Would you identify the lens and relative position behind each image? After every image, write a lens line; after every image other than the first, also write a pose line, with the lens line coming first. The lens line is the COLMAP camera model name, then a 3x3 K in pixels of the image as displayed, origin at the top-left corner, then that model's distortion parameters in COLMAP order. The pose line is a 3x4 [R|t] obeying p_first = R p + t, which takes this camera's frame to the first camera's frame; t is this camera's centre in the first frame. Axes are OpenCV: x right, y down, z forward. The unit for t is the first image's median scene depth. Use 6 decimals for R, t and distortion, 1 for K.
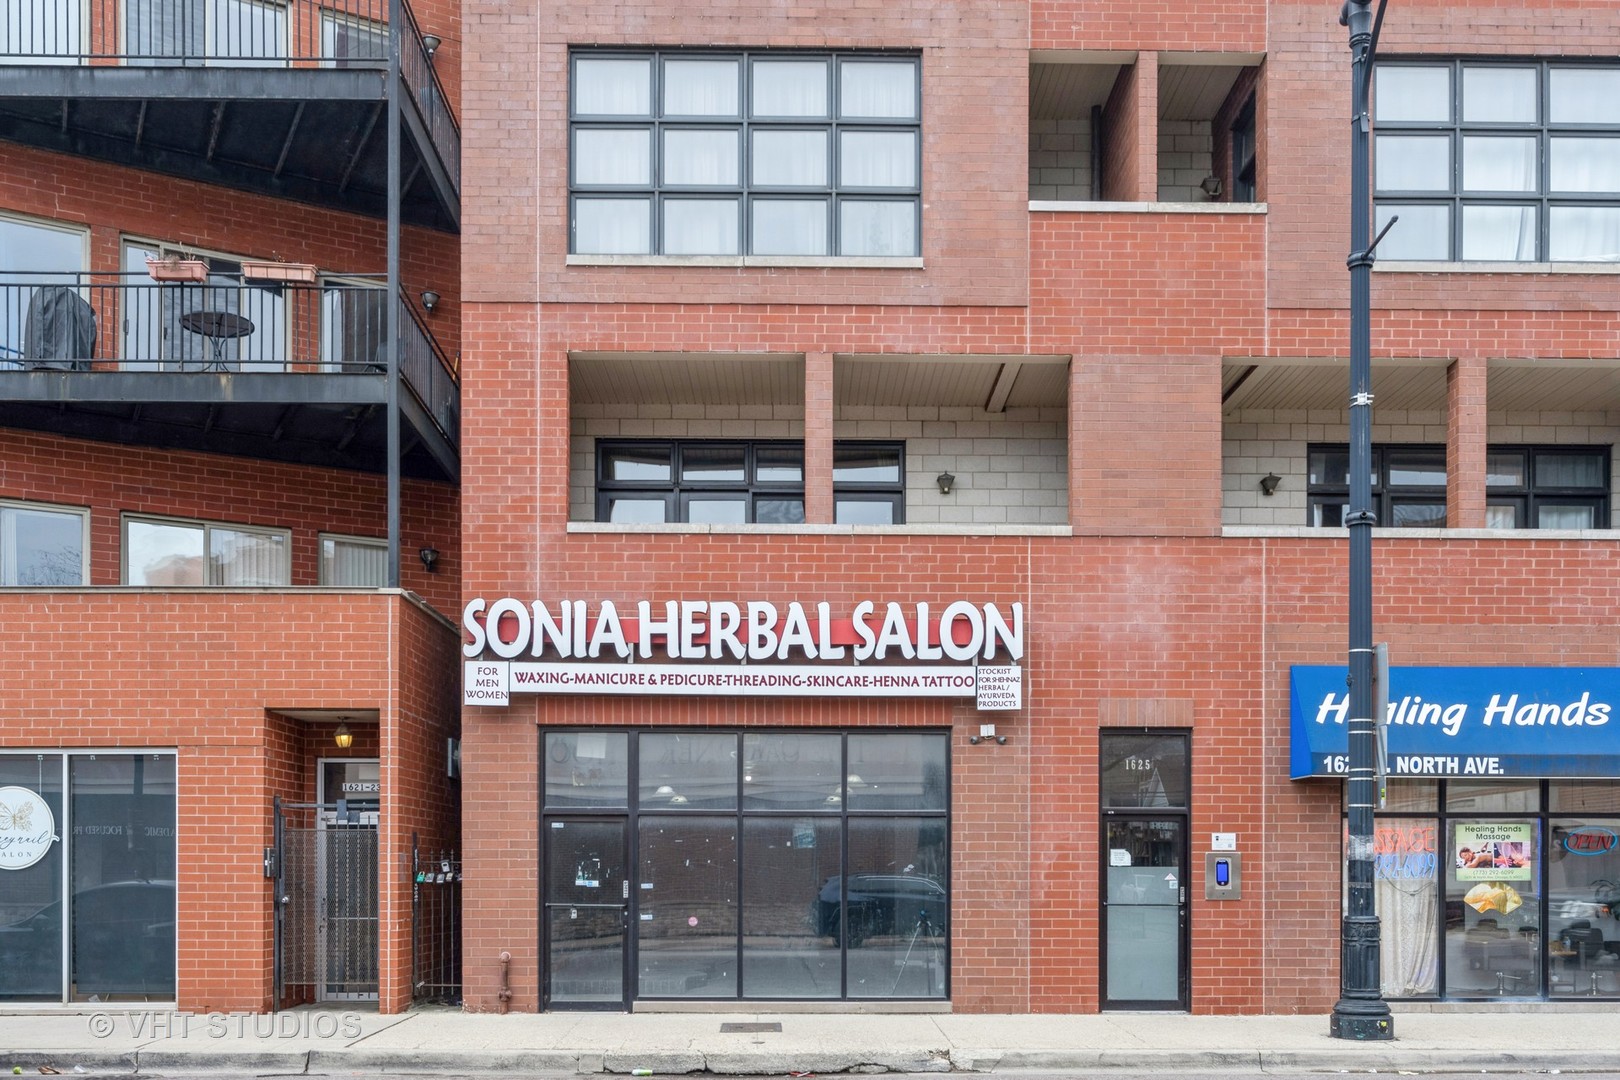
lens RADIAL K [[1953.8, 0, 810.4], [0, 1953.8, 539.0], [0, 0, 1]] dist [-0.011890, 0.000000]
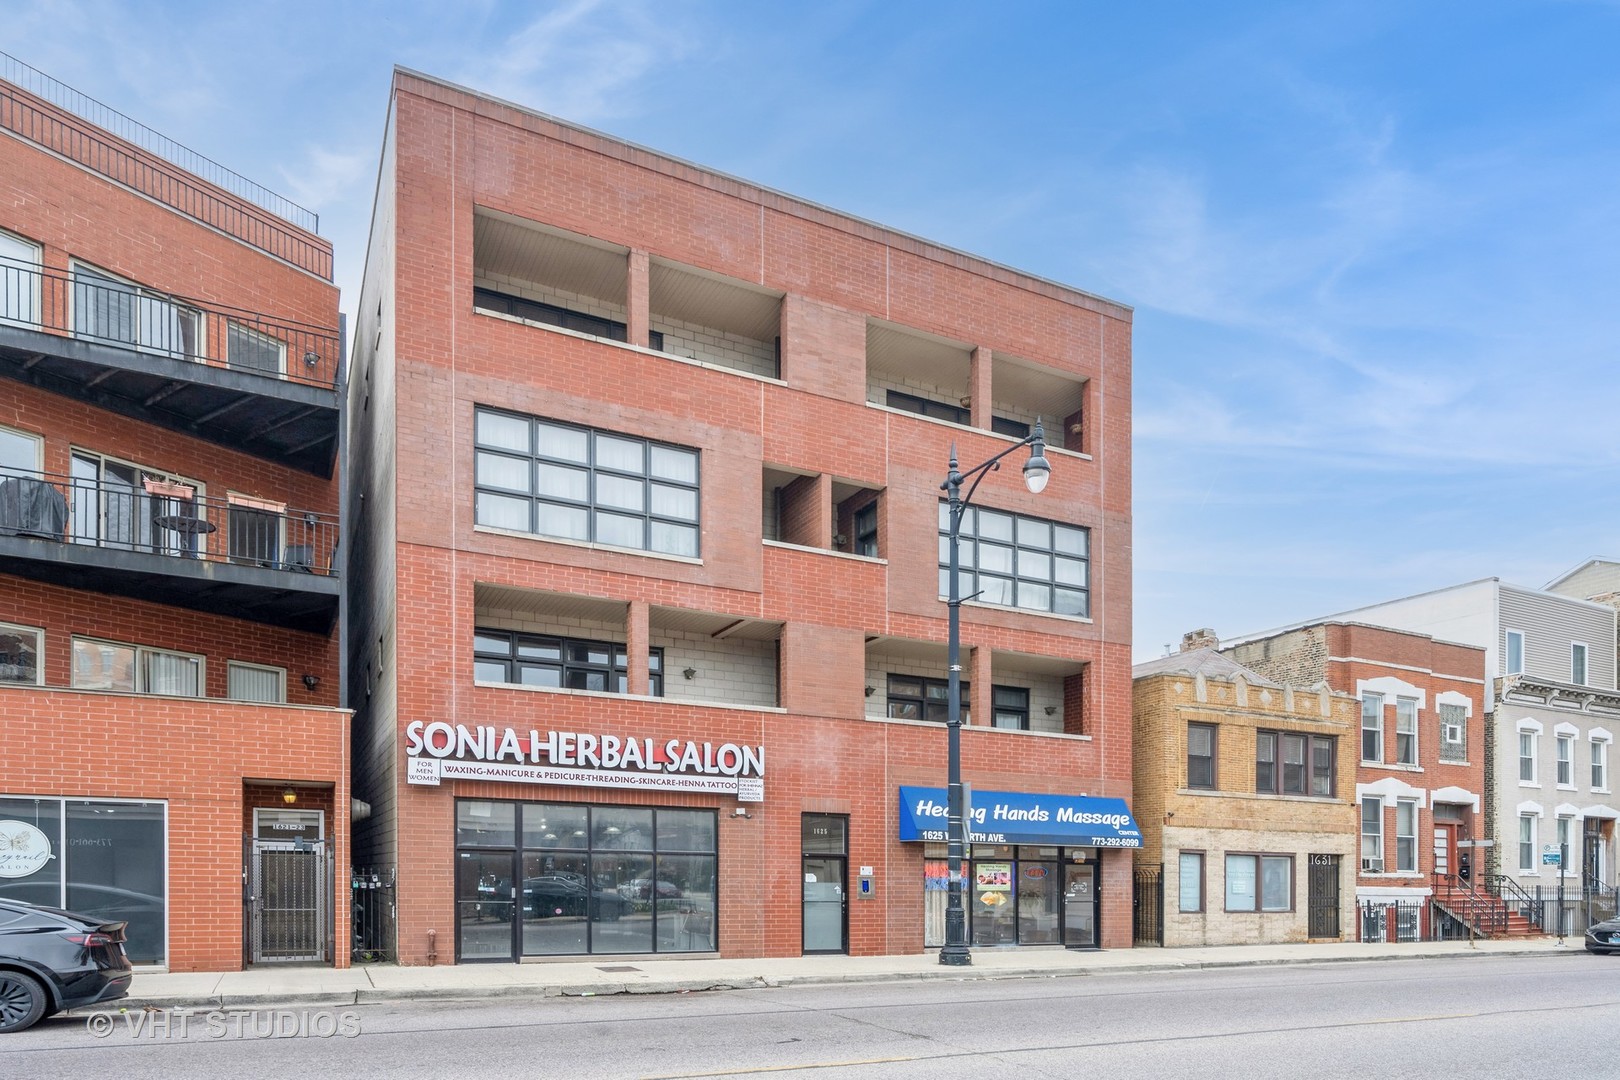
lens RADIAL K [[1259.9, 0, 809.7], [0, 1259.9, 541.8], [0, 0, 1]] dist [-0.008702, -0.001679]
pose [[0.909968, 0.106845, 0.400677, -0.340277], [-0.073492, 0.992493, -0.097753, -0.046419], [-0.408114, 0.059505, 0.910990, -0.177276]]
